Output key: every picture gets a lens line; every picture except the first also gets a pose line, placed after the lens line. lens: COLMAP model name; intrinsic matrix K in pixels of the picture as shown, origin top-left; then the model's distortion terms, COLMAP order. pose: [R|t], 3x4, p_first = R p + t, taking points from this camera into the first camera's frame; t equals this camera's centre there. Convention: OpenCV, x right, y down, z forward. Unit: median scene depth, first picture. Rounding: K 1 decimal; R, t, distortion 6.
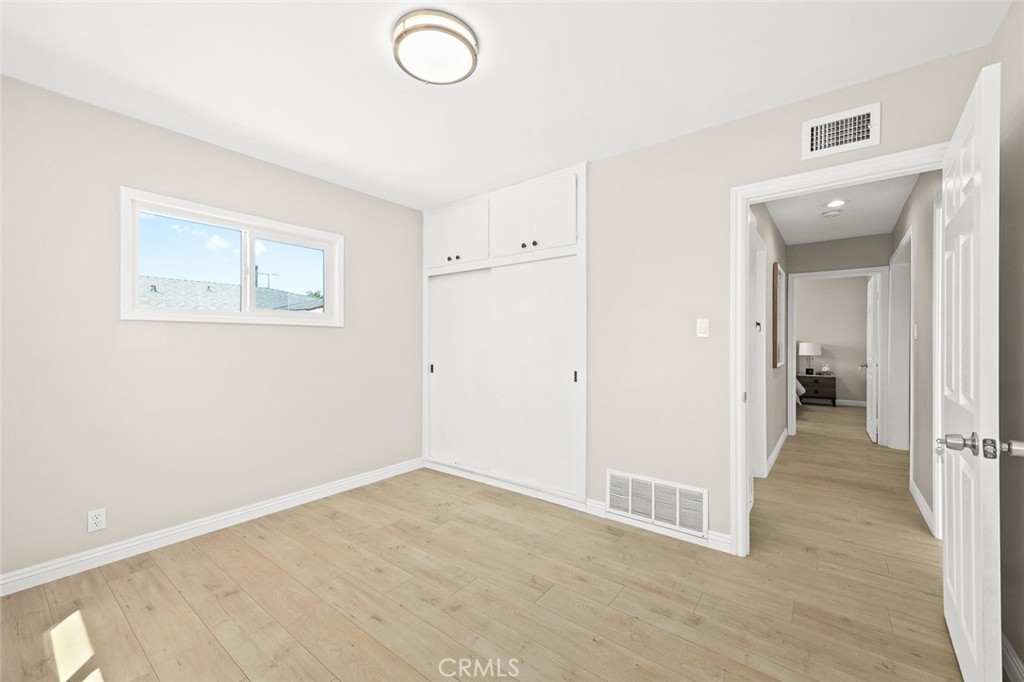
lens RADIAL K [[413.7, 0, 511.9], [0, 413.7, 342.6], [0, 0, 1]] dist [0.014841, 0.000358]
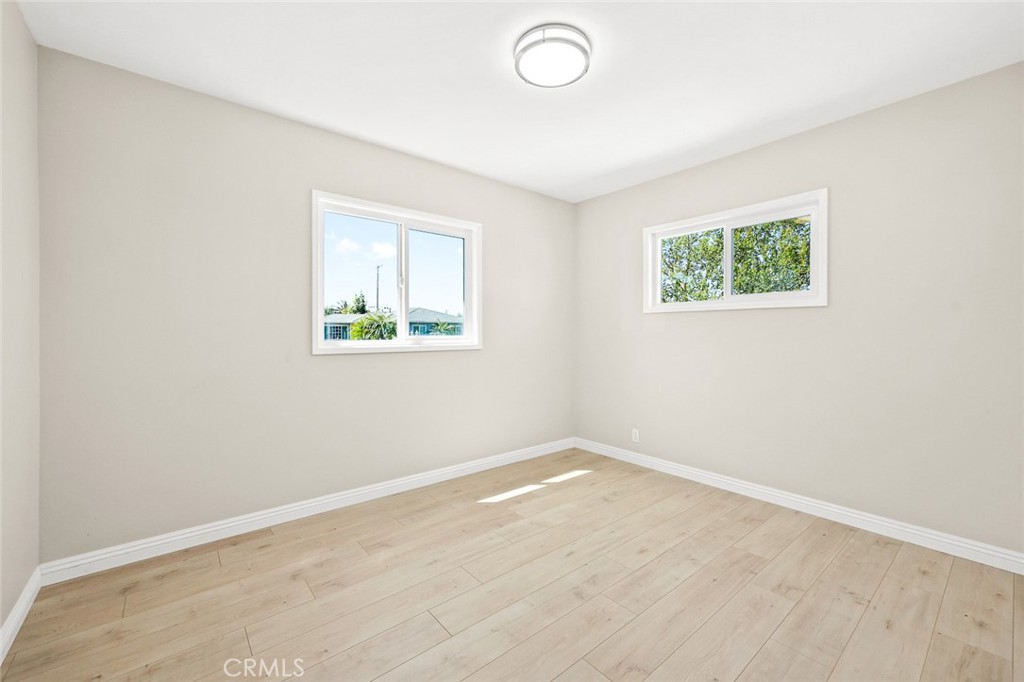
lens RADIAL K [[413.7, 0, 511.3], [0, 413.7, 335.2], [0, 0, 1]] dist [0.014841, 0.000358]
pose [[-0.214292, 0.005584, -0.976754, 0.583413], [0.000168, 0.999984, 0.005680, 0.015004], [0.976770, 0.001053, -0.214290, 0.722645]]
